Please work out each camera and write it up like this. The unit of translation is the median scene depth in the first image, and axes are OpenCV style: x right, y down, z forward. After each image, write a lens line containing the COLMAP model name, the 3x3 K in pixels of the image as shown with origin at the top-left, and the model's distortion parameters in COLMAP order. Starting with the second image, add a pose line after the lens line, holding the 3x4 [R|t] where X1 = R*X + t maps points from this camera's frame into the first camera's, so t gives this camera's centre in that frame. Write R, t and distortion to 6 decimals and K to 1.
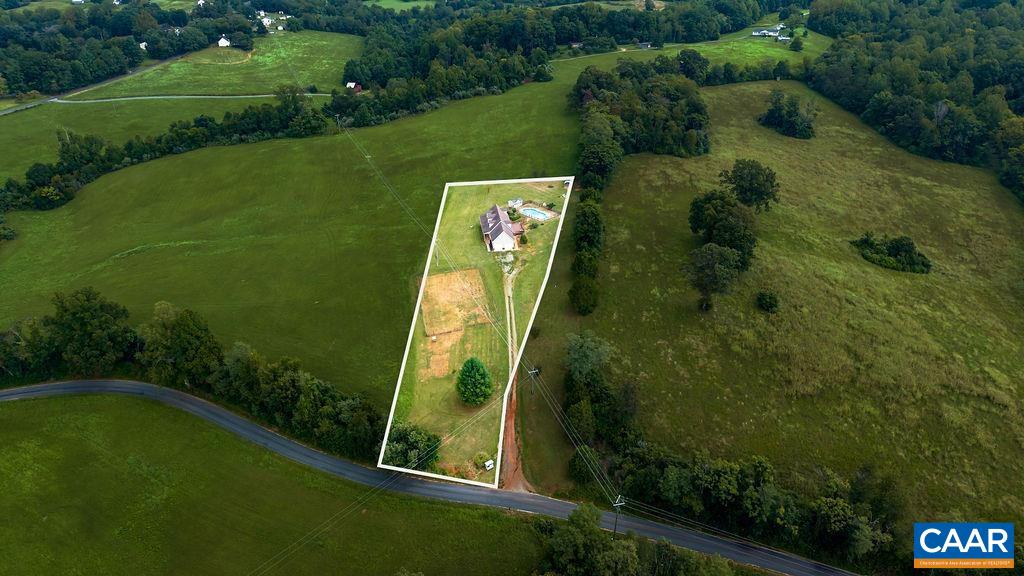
lens RADIAL K [[679.5, 0, 509.1], [0, 679.5, 290.2], [0, 0, 1]] dist [0.059600, -0.082758]
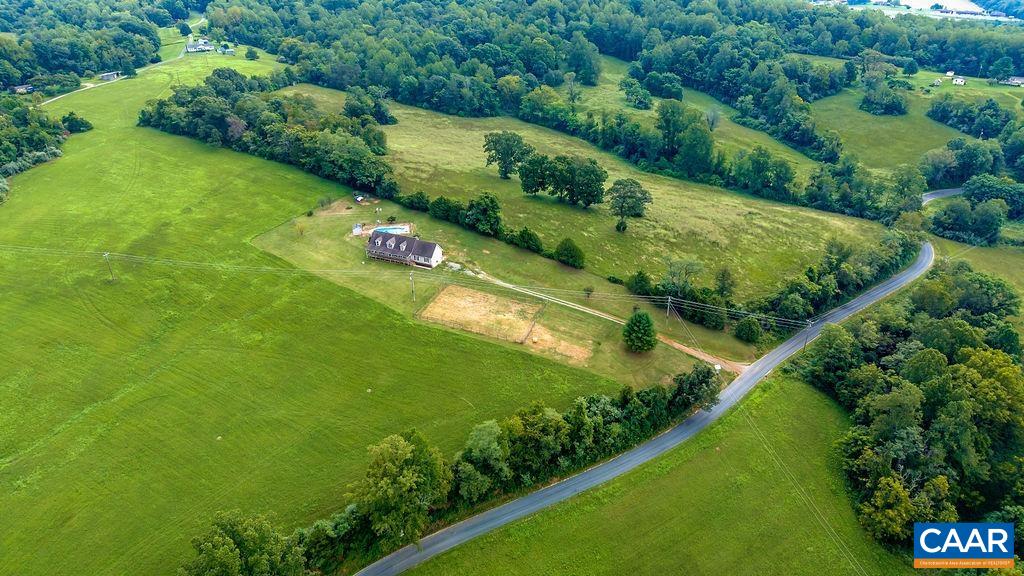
lens RADIAL K [[679.5, 0, 509.1], [0, 679.5, 290.2], [0, 0, 1]] dist [0.059600, -0.082758]
pose [[0.519861, -0.387940, 0.761083, -0.619885], [0.402370, 0.897115, 0.182437, -0.138853], [-0.753554, 0.211395, 0.622470, 0.270714]]
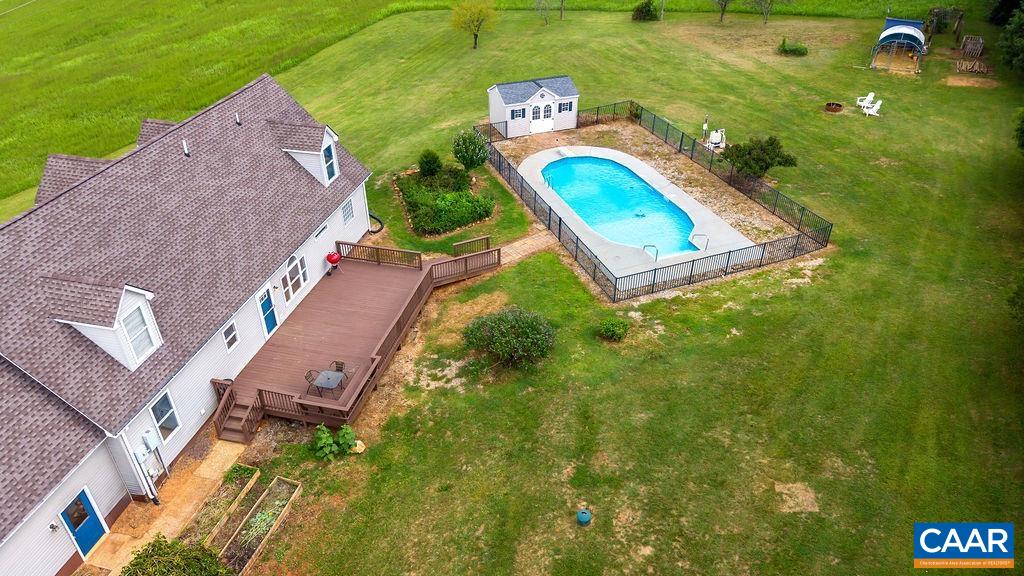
lens RADIAL K [[679.5, 0, 509.1], [0, 679.5, 290.2], [0, 0, 1]] dist [0.059600, -0.082758]
pose [[0.936661, 0.203671, -0.284928, 0.057548], [-0.171485, 0.976038, 0.133953, -0.105570], [0.305383, -0.076608, 0.949143, 0.829539]]
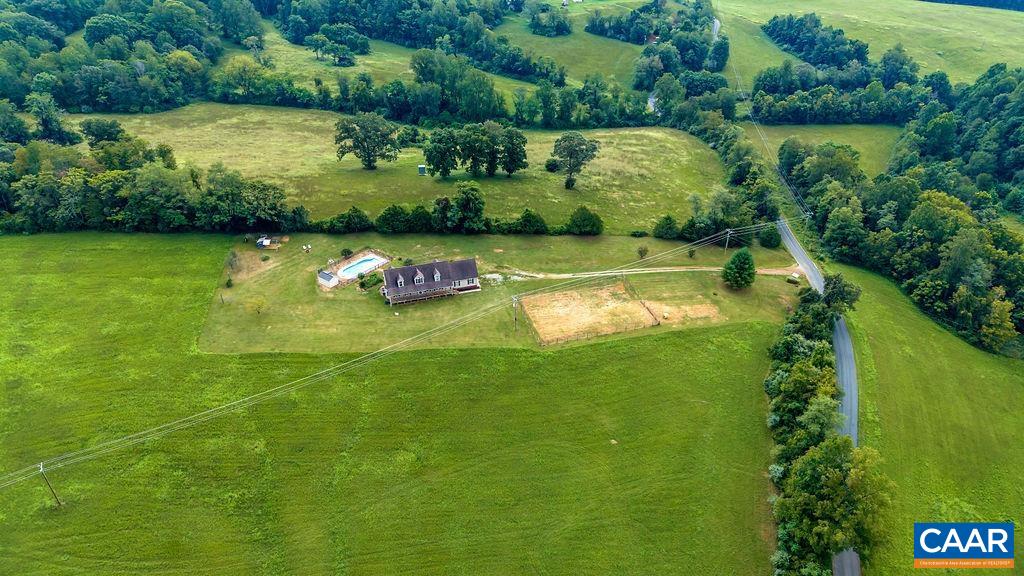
lens RADIAL K [[679.5, 0, 509.1], [0, 679.5, 290.2], [0, 0, 1]] dist [0.059600, -0.082758]
pose [[-0.181605, -0.510342, 0.840577, -0.604799], [0.465766, 0.708190, 0.530593, -0.397784], [-0.866073, 0.487871, 0.109089, 0.757767]]
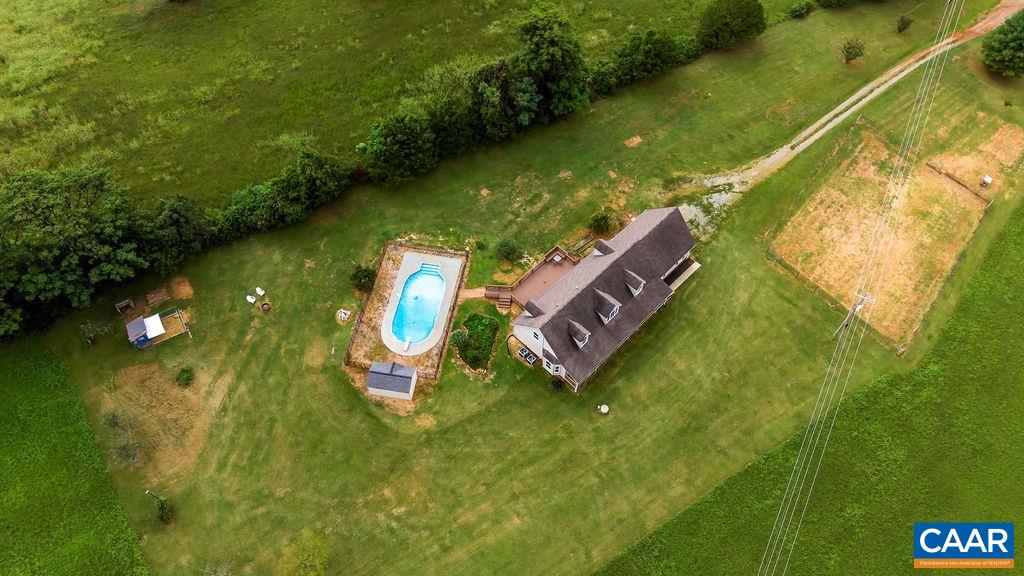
lens RADIAL K [[679.5, 0, 509.1], [0, 679.5, 290.2], [0, 0, 1]] dist [0.059600, -0.082758]
pose [[-0.617792, -0.656482, 0.432857, -0.118402], [0.375391, 0.237471, 0.895929, -0.370746], [-0.690952, 0.715988, 0.099730, 0.895725]]
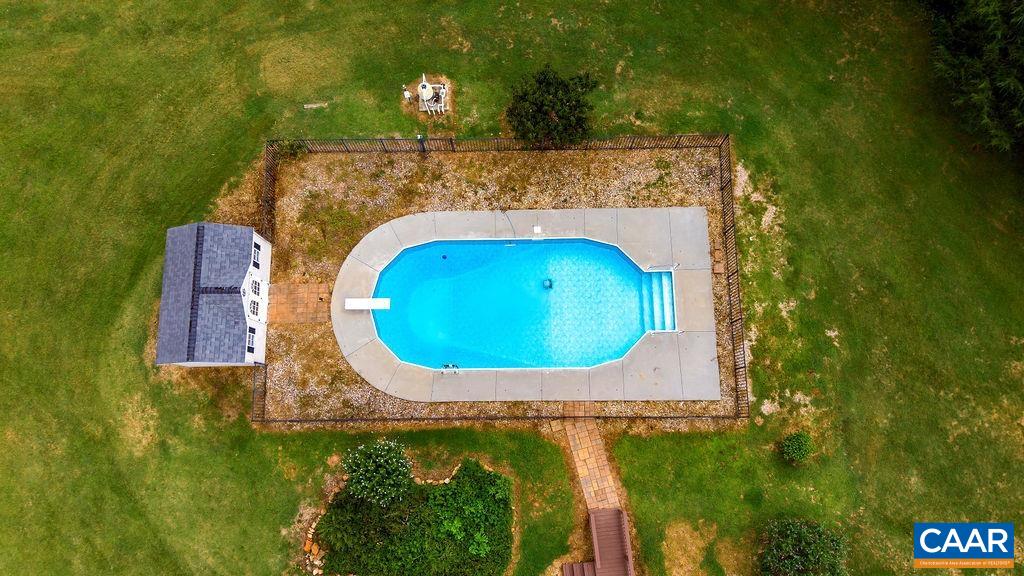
lens RADIAL K [[679.5, 0, 509.1], [0, 679.5, 290.2], [0, 0, 1]] dist [0.059600, -0.082758]
pose [[0.656517, -0.741674, 0.137496, 0.023189], [0.368824, 0.474633, 0.799182, -0.187534], [-0.657993, -0.473965, 0.585152, 0.903840]]
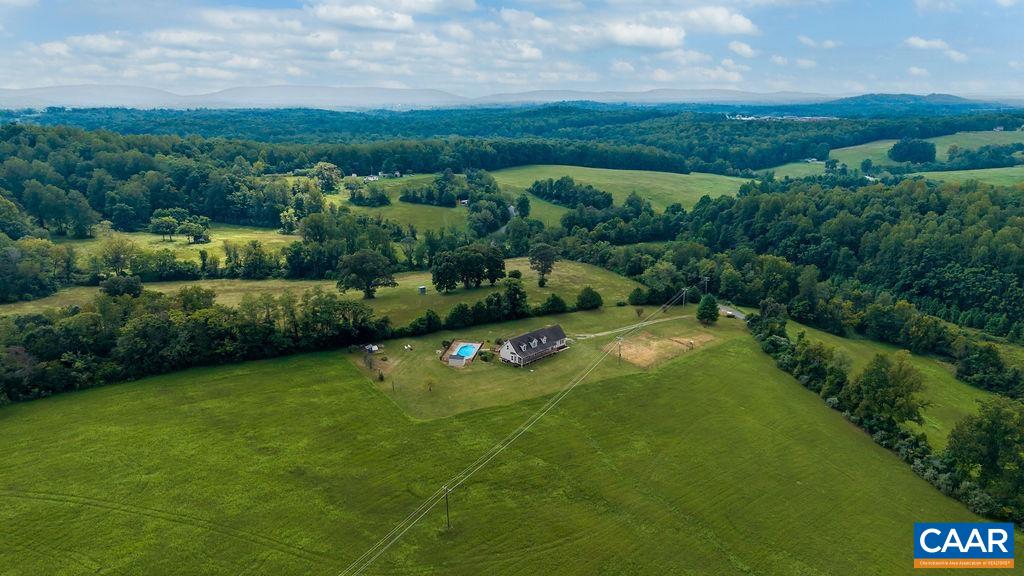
lens RADIAL K [[679.5, 0, 509.1], [0, 679.5, 290.2], [0, 0, 1]] dist [0.059600, -0.082758]
pose [[-0.617007, -0.214600, 0.757132, -0.616768], [0.372907, 0.767497, 0.521430, -0.584454], [-0.692995, 0.604066, -0.393525, 1.206651]]
